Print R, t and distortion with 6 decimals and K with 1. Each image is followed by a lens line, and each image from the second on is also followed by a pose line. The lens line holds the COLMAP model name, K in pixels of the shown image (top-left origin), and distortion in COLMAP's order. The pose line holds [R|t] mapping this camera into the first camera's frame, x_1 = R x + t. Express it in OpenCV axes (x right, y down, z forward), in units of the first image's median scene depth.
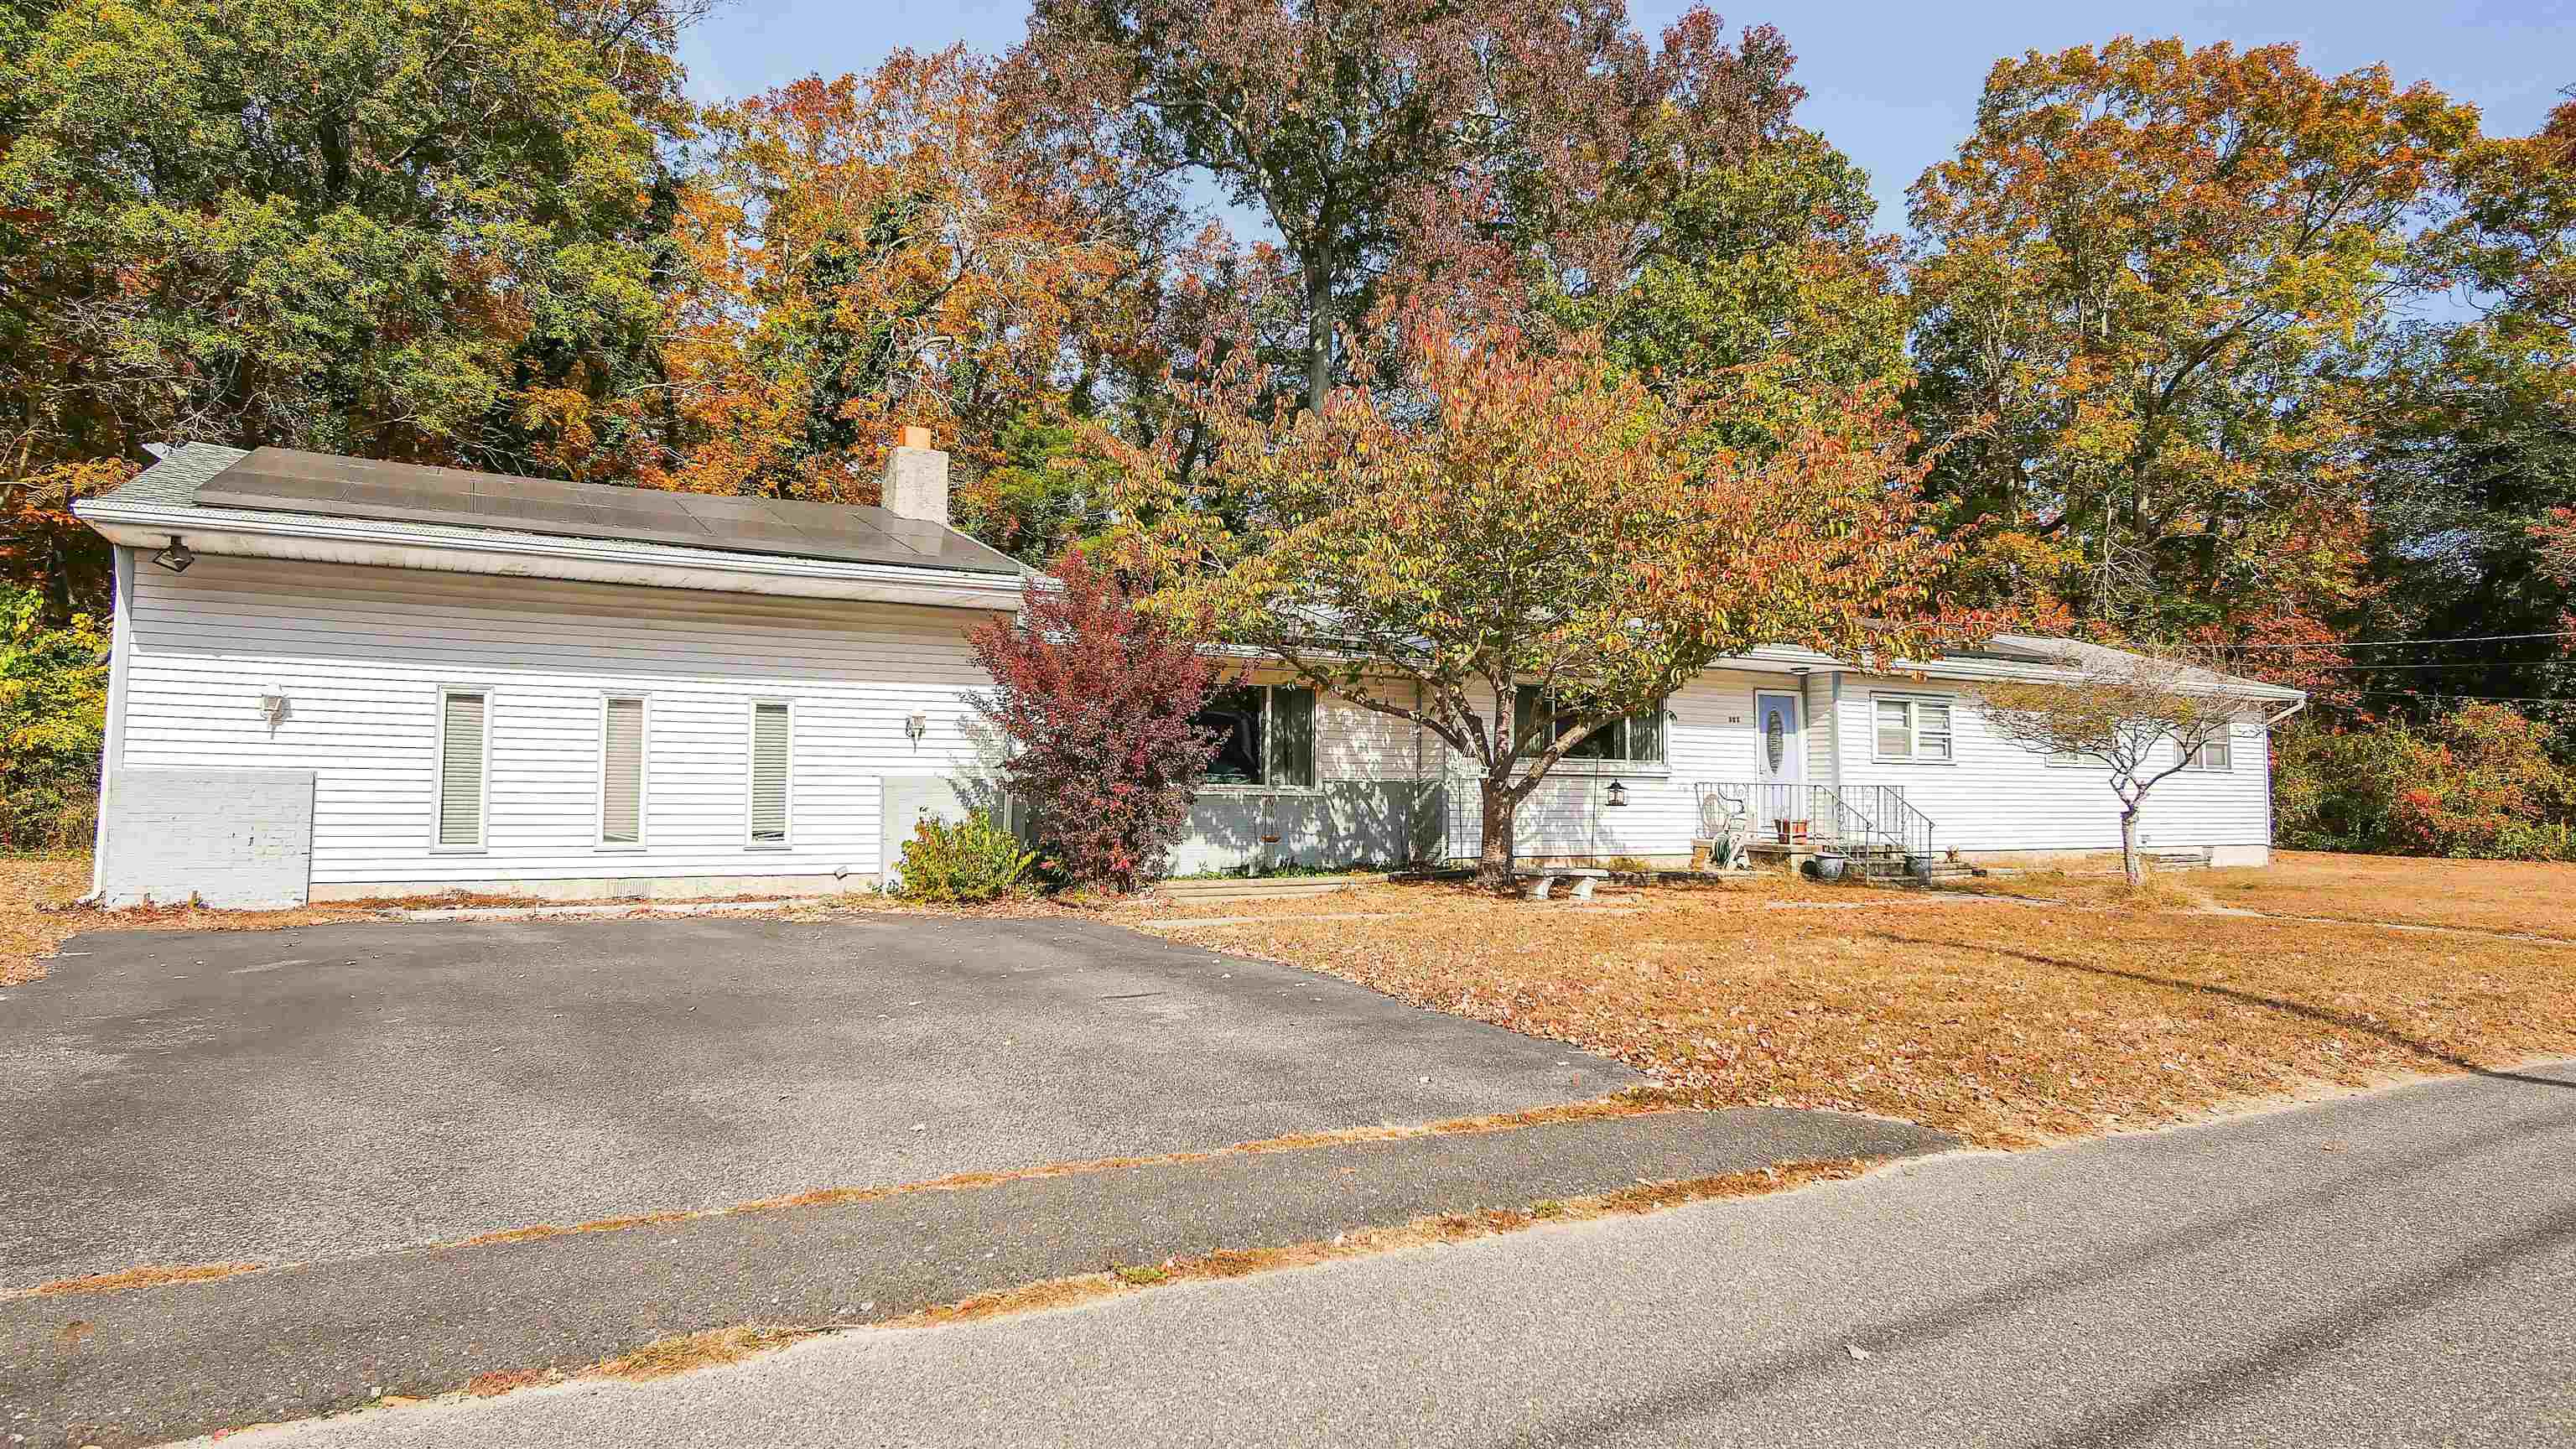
lens RADIAL K [[1458.8, 0, 1312.0], [0, 1458.8, 725.3], [0, 0, 1]] dist [-0.008746, -0.000038]
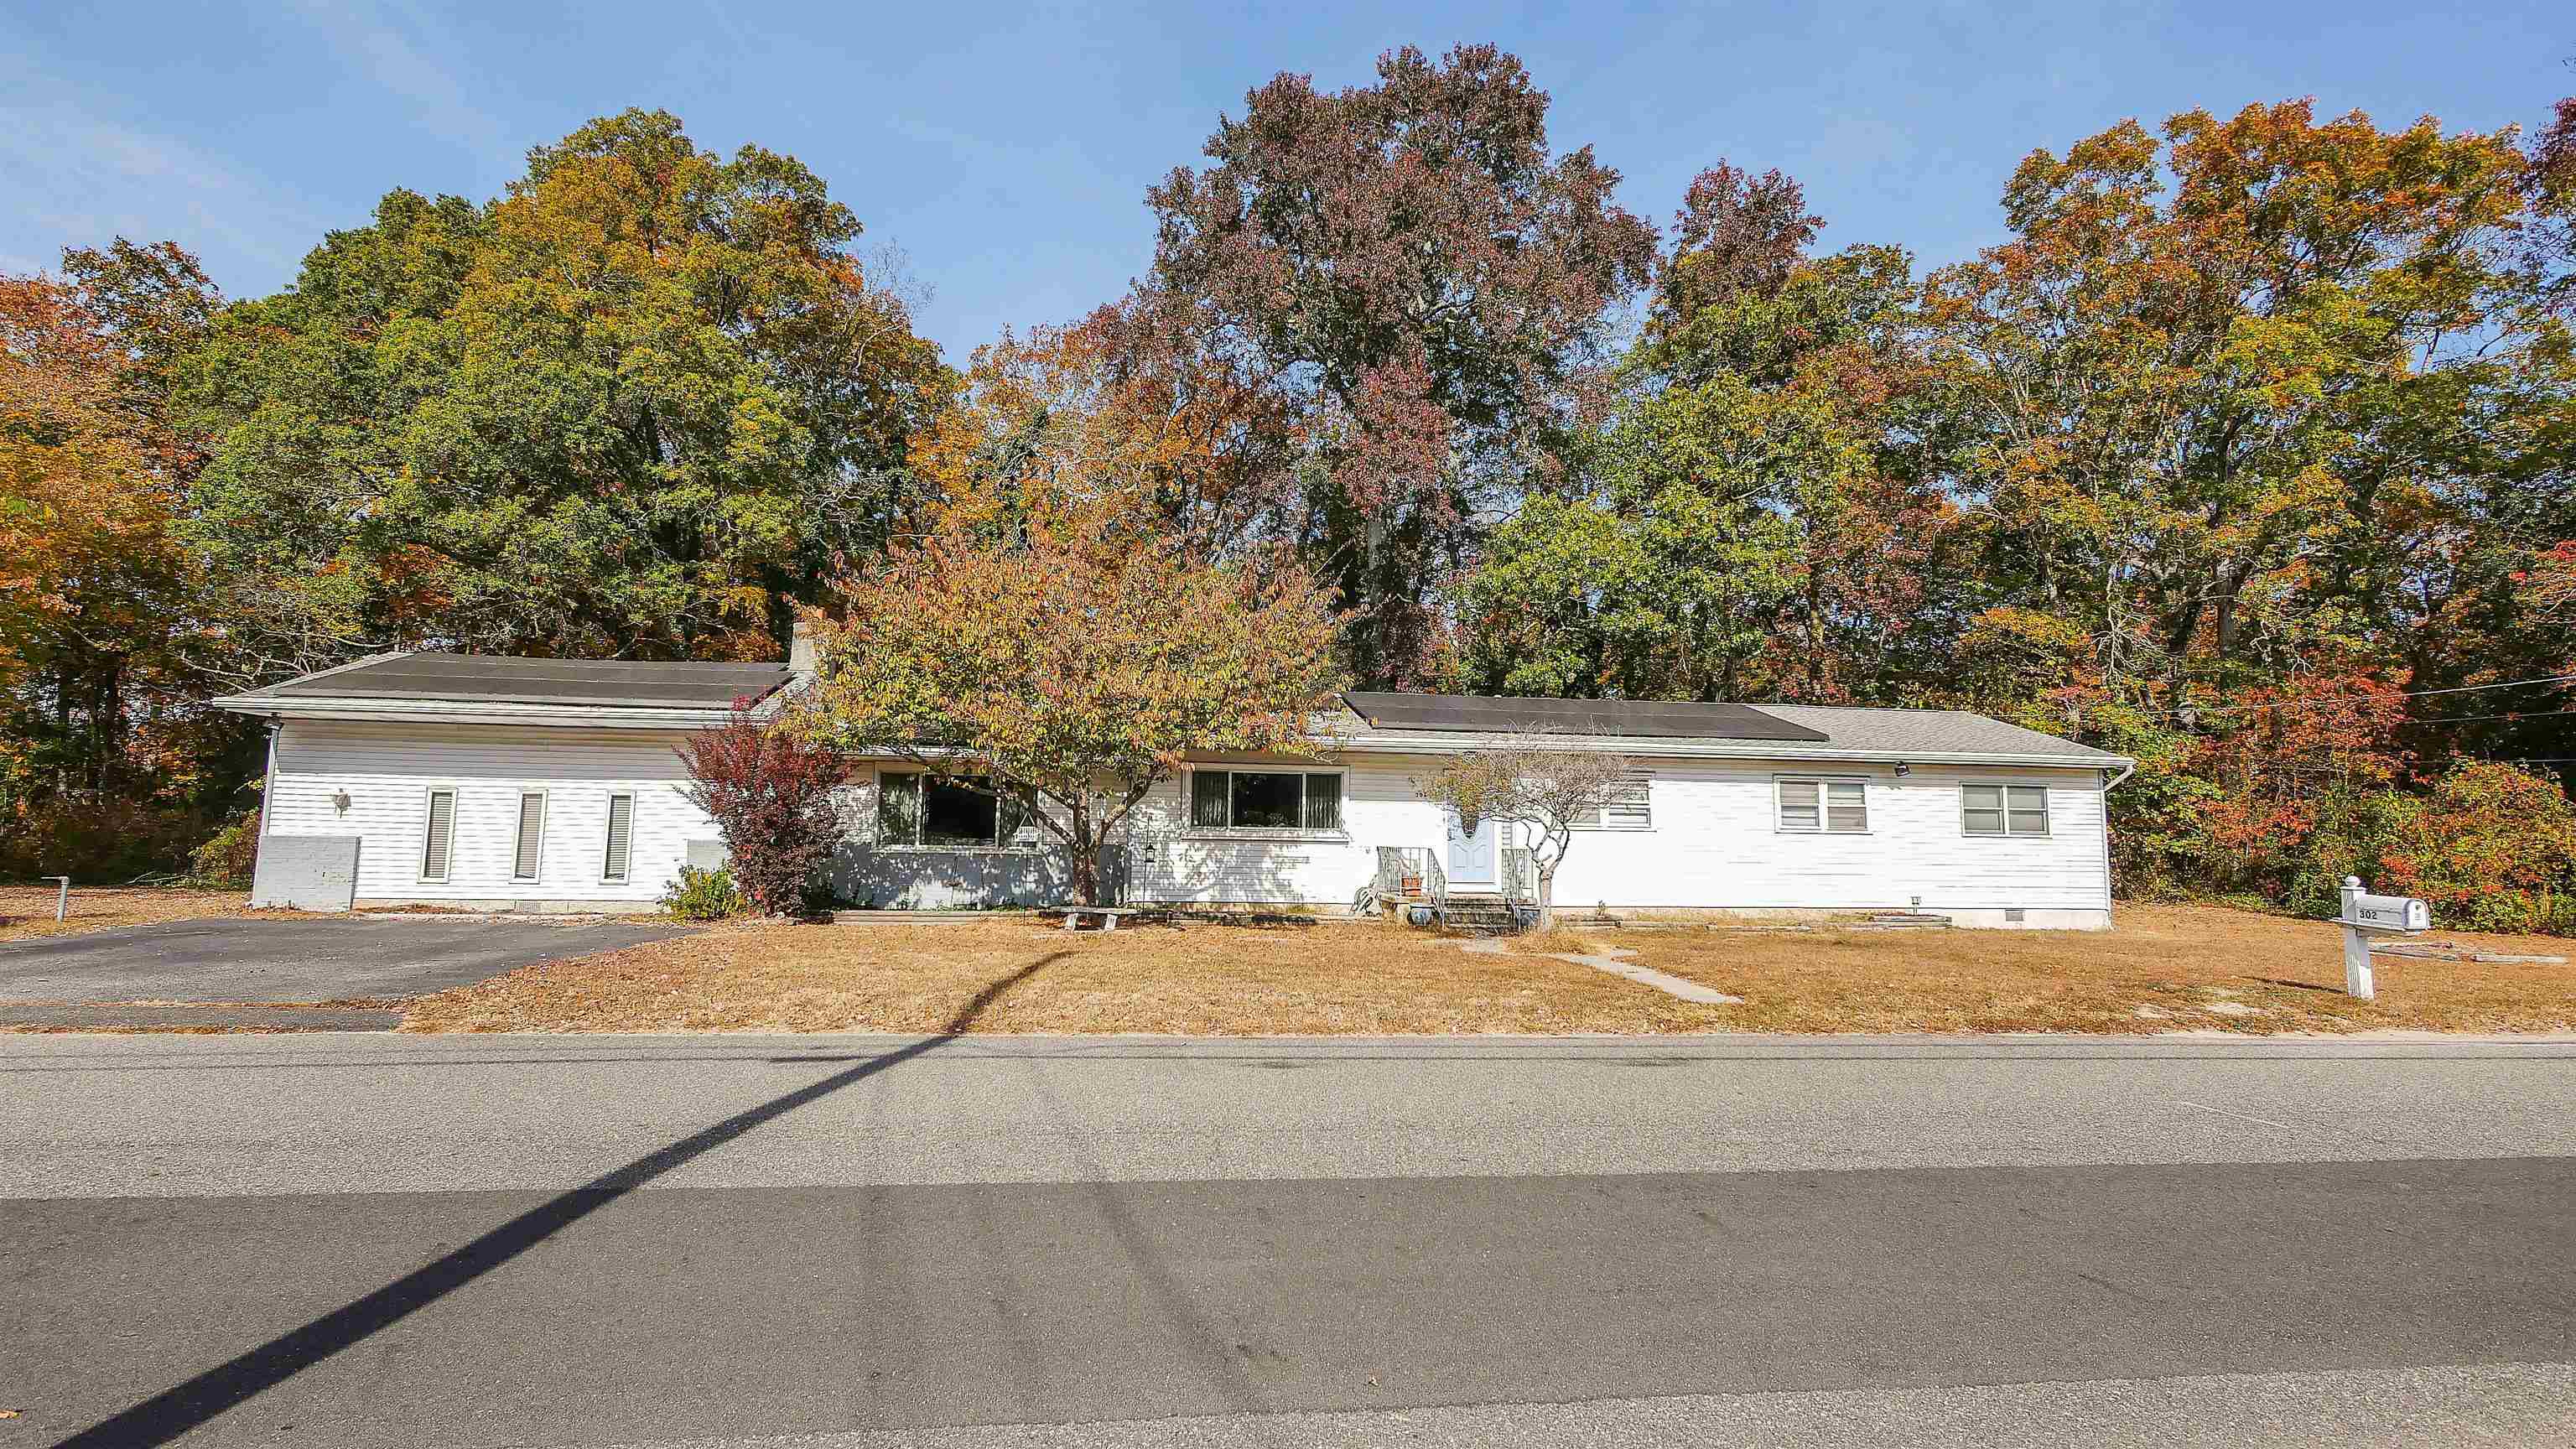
lens RADIAL K [[1306.3, 0, 1341.8], [0, 1306.3, 708.0], [0, 0, 1]] dist [-0.011271, 0.000429]
pose [[0.935424, -0.034049, -0.351885, 0.654044], [0.010547, 0.997596, -0.068492, -0.002420], [0.353371, 0.060357, 0.933534, -0.063233]]
